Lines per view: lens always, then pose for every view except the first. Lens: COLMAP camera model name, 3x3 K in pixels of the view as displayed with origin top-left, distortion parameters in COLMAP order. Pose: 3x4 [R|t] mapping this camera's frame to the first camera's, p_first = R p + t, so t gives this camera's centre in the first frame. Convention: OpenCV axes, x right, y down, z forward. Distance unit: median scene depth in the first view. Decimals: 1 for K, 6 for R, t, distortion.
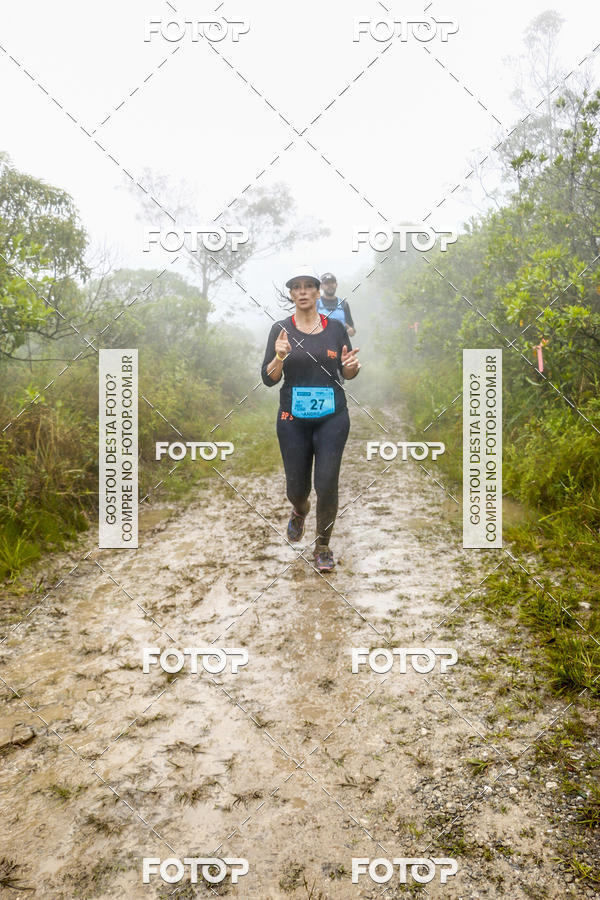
lens RADIAL K [[823.2, 0, 299.9], [0, 823.2, 452.1], [0, 0, 1]] dist [-0.154154, 0.203110]
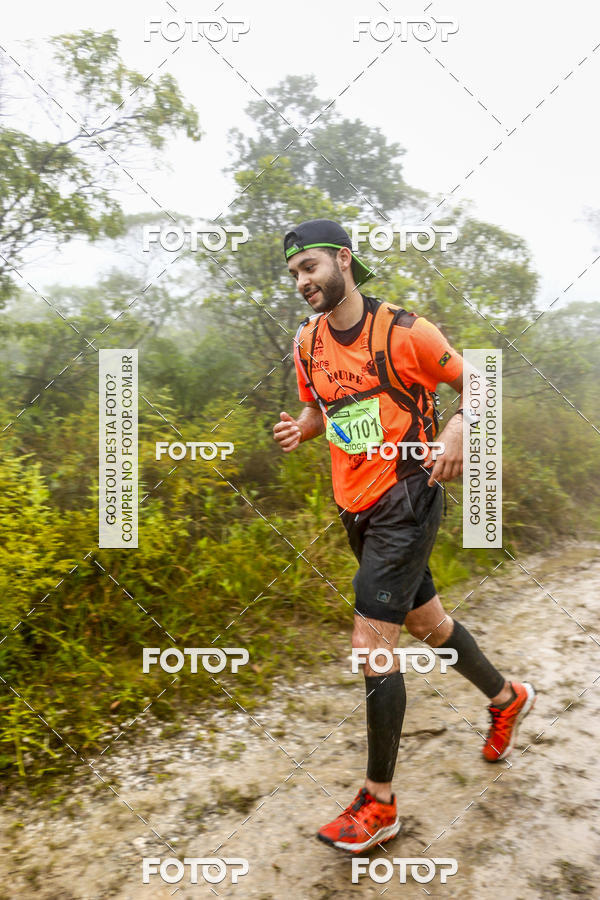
lens RADIAL K [[822.7, 0, 303.6], [0, 822.7, 448.0], [0, 0, 1]] dist [-0.157911, 0.206308]
pose [[0.860739, 0.078510, -0.502956, 0.044334], [-0.094700, 0.995483, -0.006675, -0.026549], [0.500161, 0.053375, 0.864286, -0.123735]]
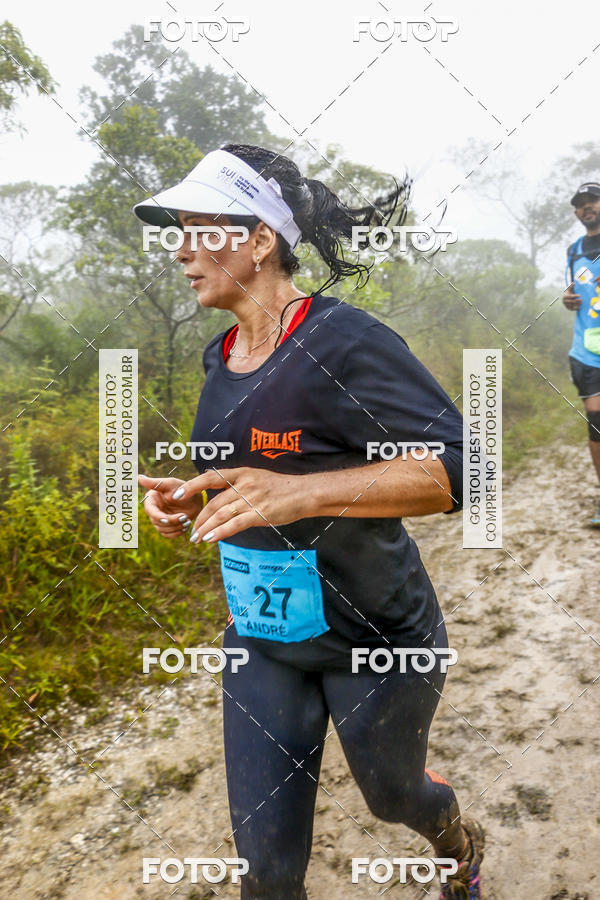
lens RADIAL K [[820.7, 0, 301.9], [0, 820.7, 458.2], [0, 0, 1]] dist [-0.155987, 0.206839]
pose [[0.922344, 0.002958, -0.386358, 0.012148], [0.015624, 0.998867, 0.044947, -0.009213], [0.386054, -0.047493, 0.921253, -0.082709]]
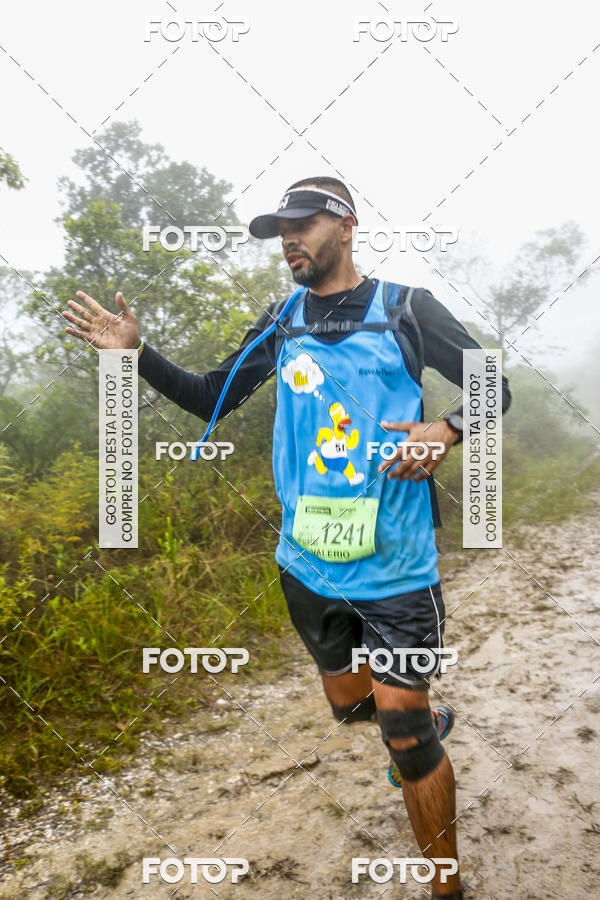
lens RADIAL K [[822.7, 0, 303.6], [0, 822.7, 448.0], [0, 0, 1]] dist [-0.157911, 0.206308]
pose [[0.931564, -0.041161, -0.361240, 0.067953], [0.020319, 0.997912, -0.061308, -0.021521], [0.363010, 0.049772, 0.930455, -0.090028]]
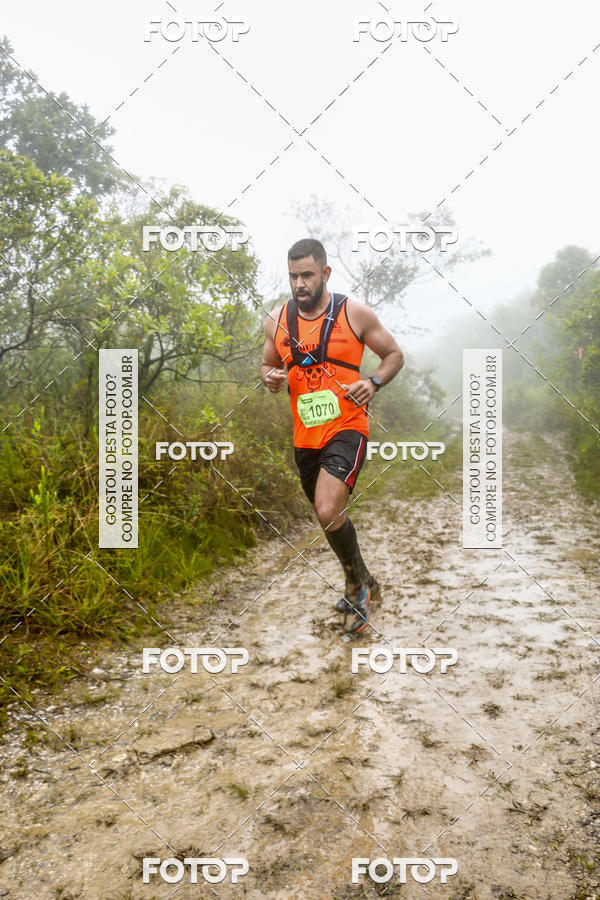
lens RADIAL K [[822.7, 0, 303.6], [0, 822.7, 448.0], [0, 0, 1]] dist [-0.157911, 0.206308]
pose [[0.983083, 0.028464, -0.180935, -0.021962], [-0.034033, 0.999035, -0.027748, -0.004399], [0.179971, 0.033436, 0.983103, -0.036093]]
